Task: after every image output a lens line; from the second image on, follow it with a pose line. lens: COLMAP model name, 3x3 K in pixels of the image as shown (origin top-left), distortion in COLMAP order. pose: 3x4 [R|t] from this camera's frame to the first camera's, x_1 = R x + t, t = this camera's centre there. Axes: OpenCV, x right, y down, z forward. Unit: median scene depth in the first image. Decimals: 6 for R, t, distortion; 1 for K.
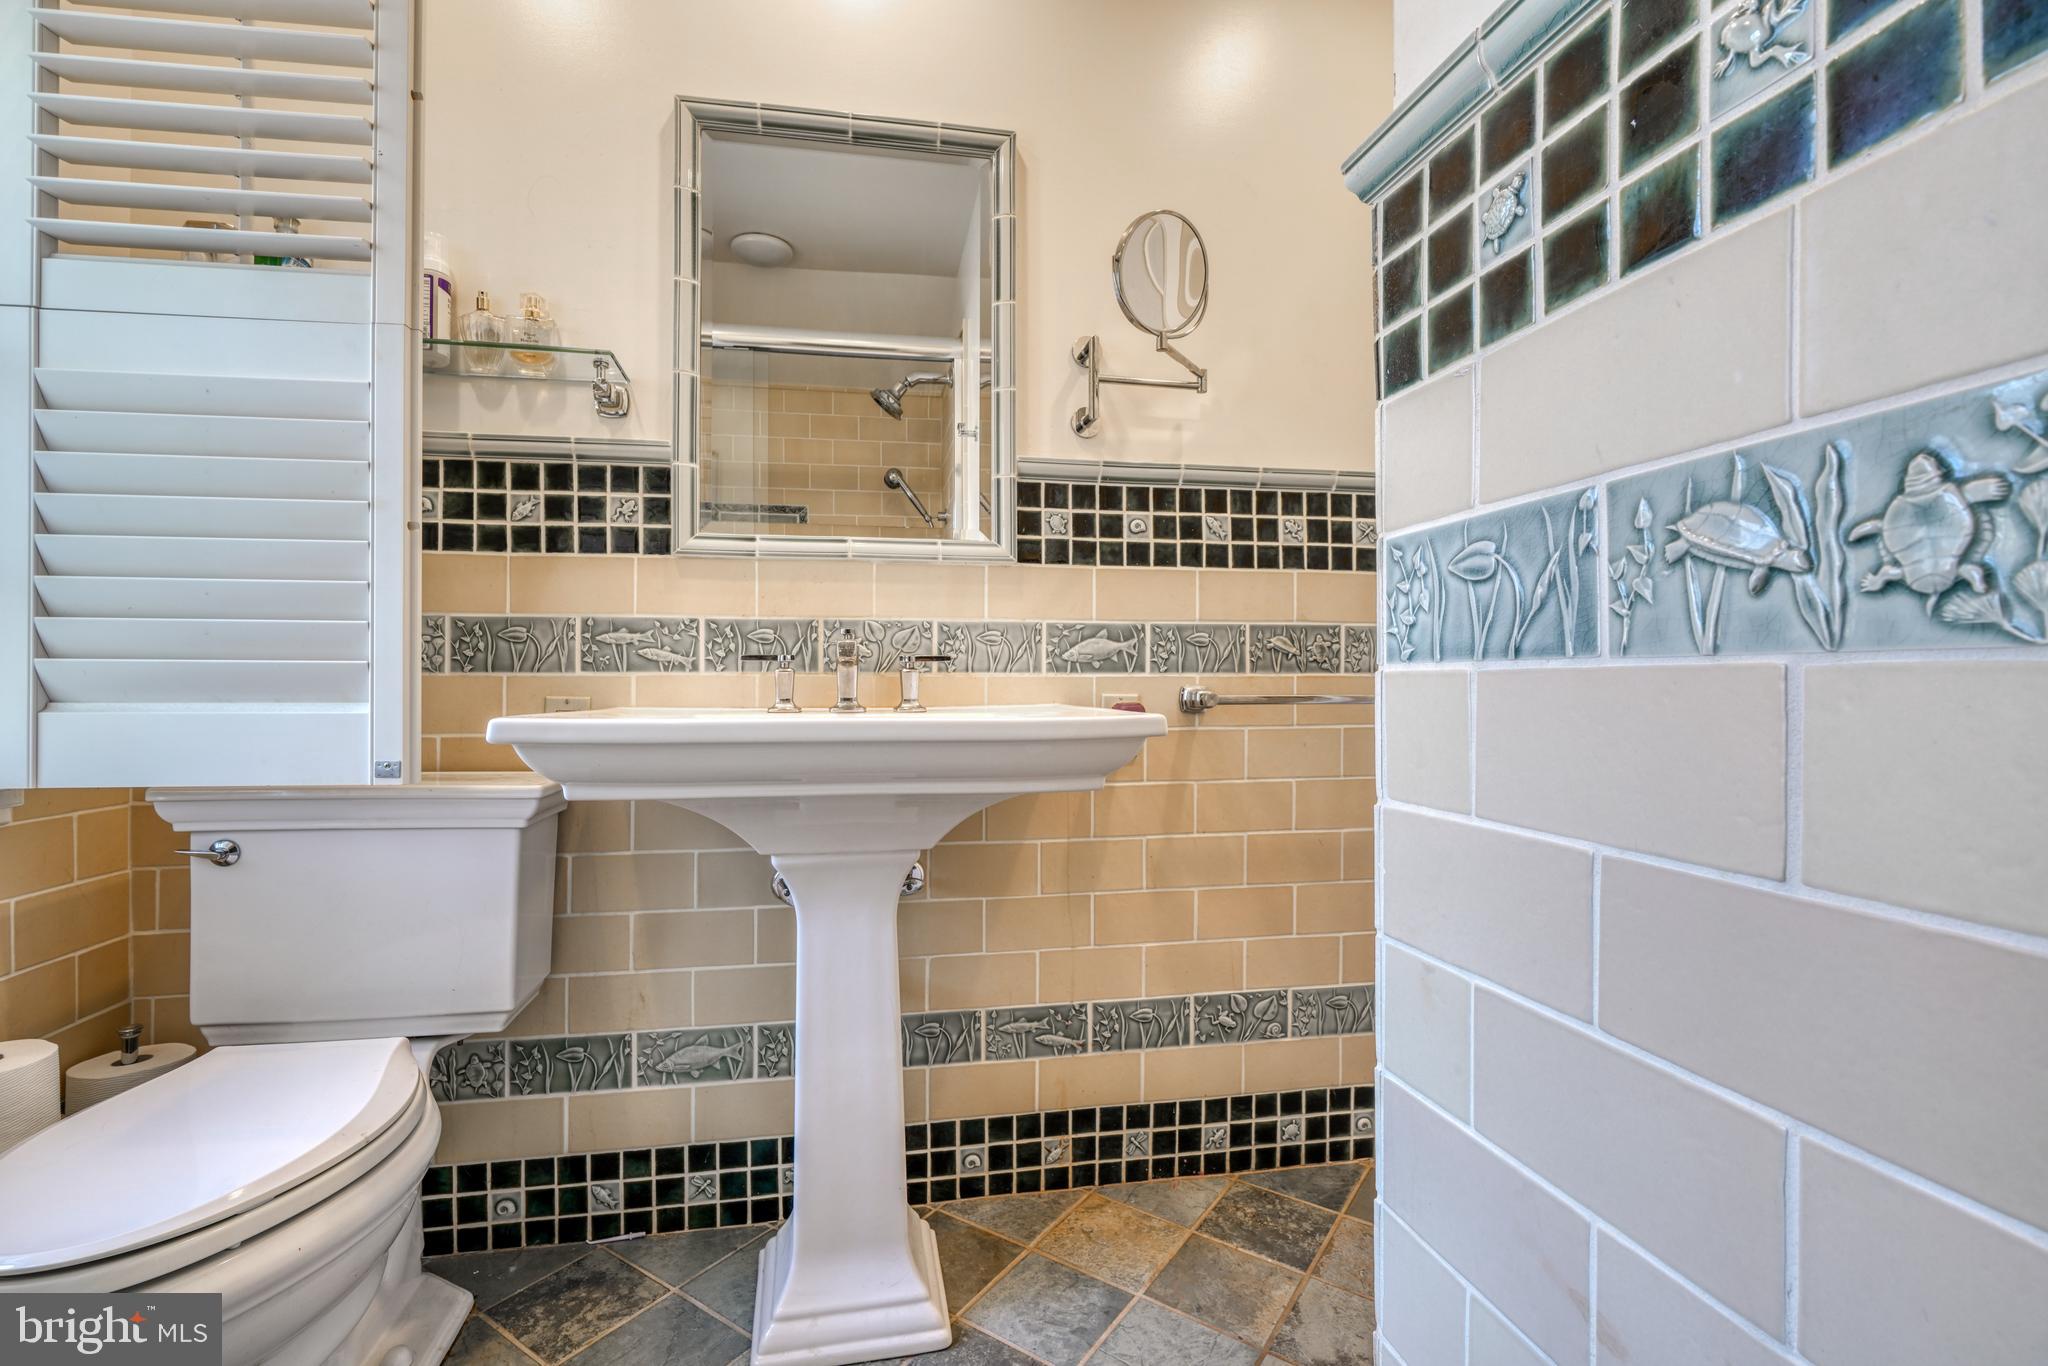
lens RADIAL K [[947.4, 0, 1025.6], [0, 947.4, 666.0], [0, 0, 1]] dist [-0.010154, 0.003658]
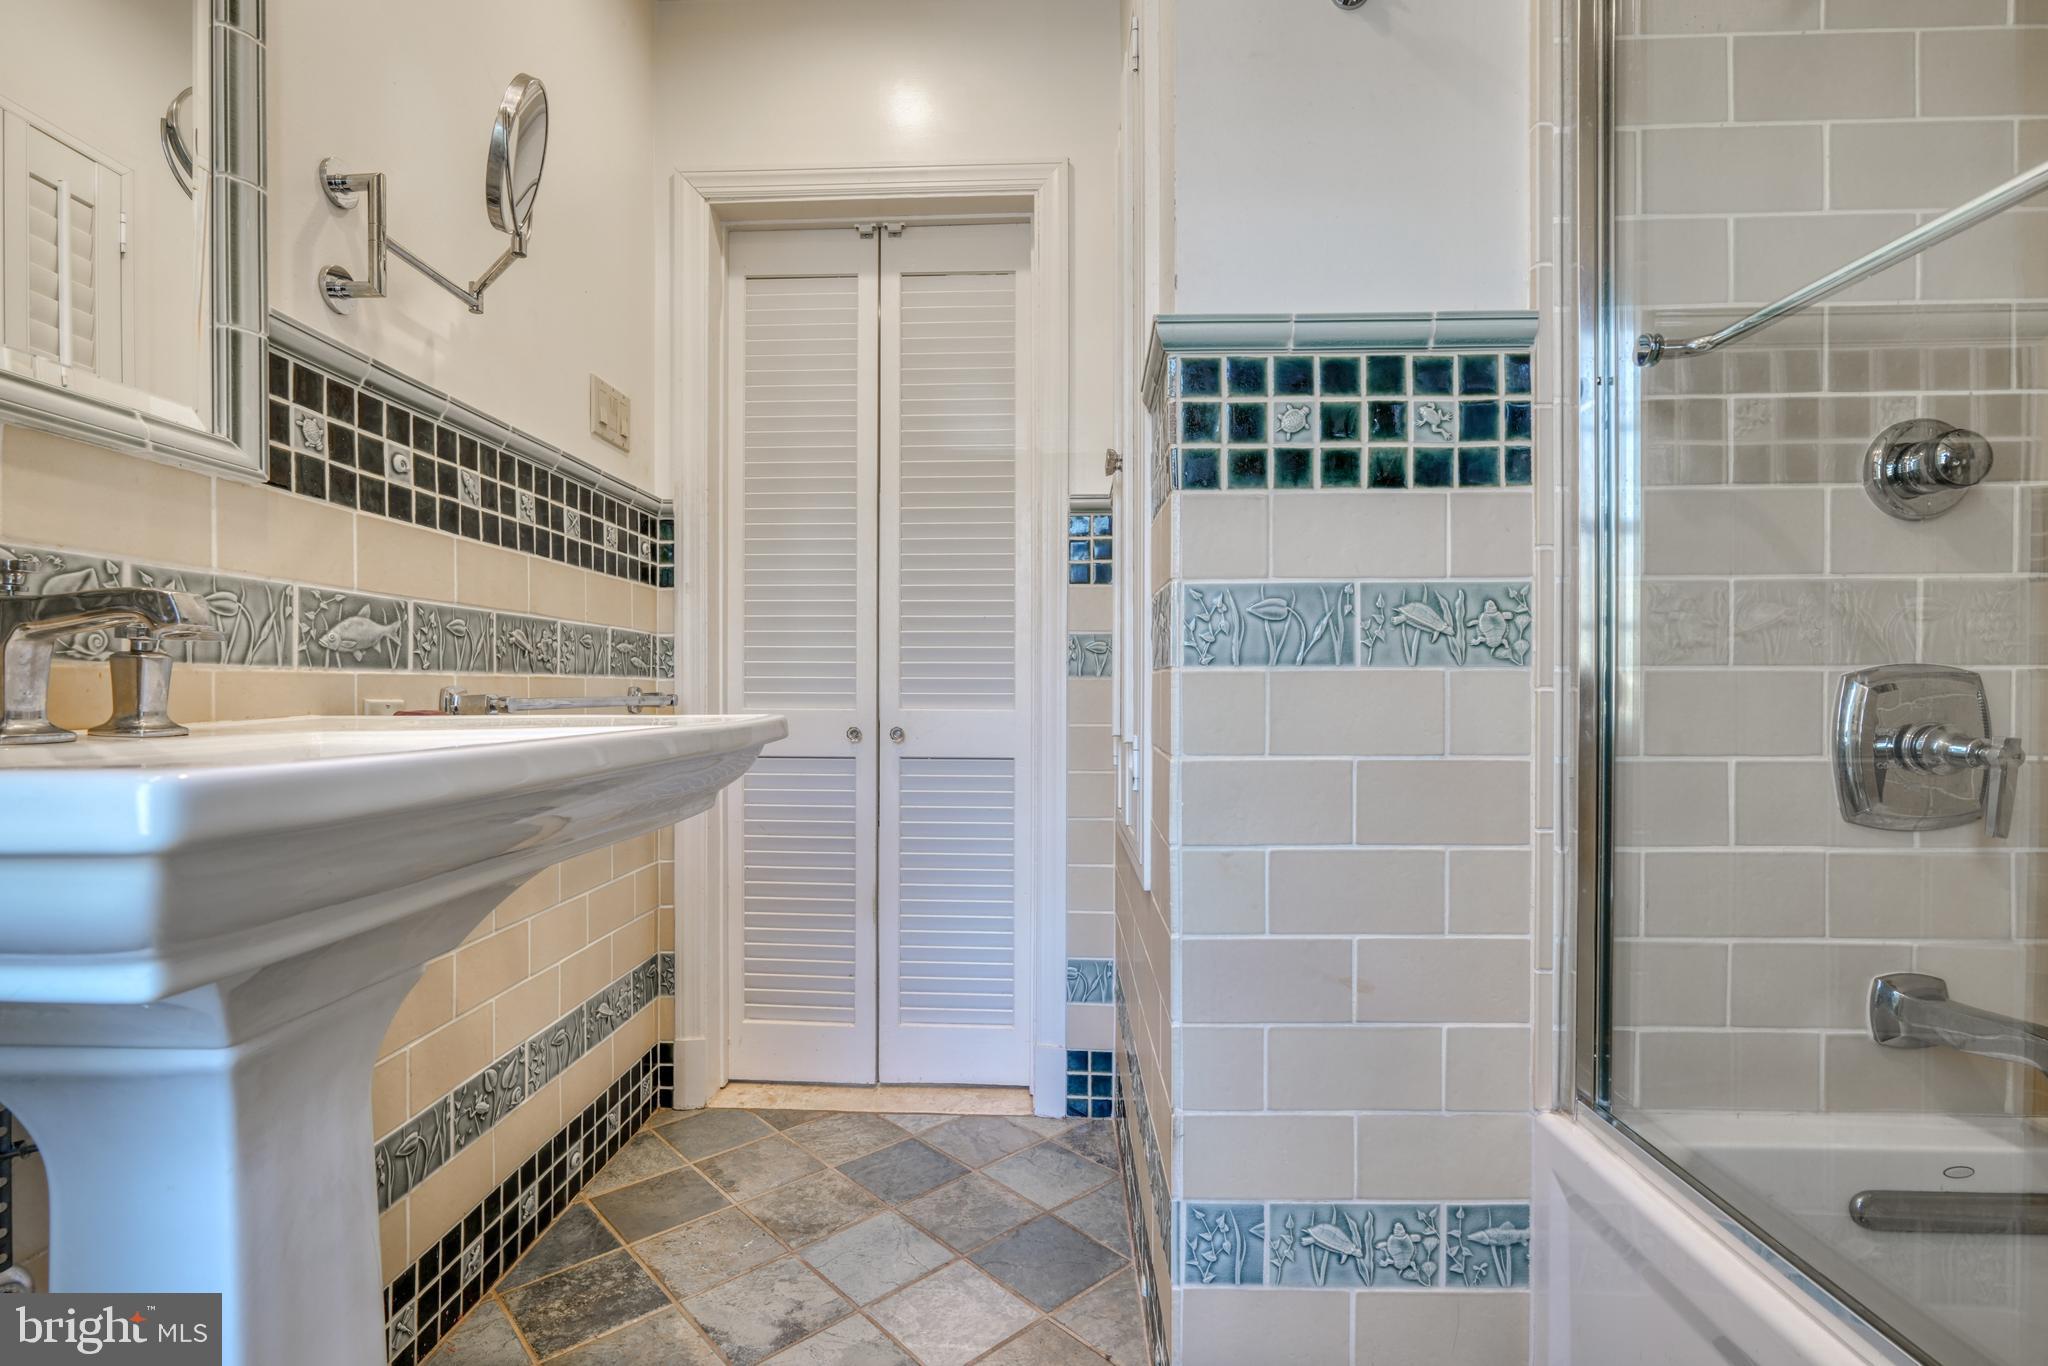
lens RADIAL K [[947.4, 0, 1038.1], [0, 947.4, 679.1], [0, 0, 1]] dist [-0.010154, 0.003658]
pose [[0.201296, 0.008575, 0.979493, -1.212816], [-0.012611, 0.999901, -0.006162, 0.032088], [-0.979449, -0.011112, 0.201385, 0.974266]]
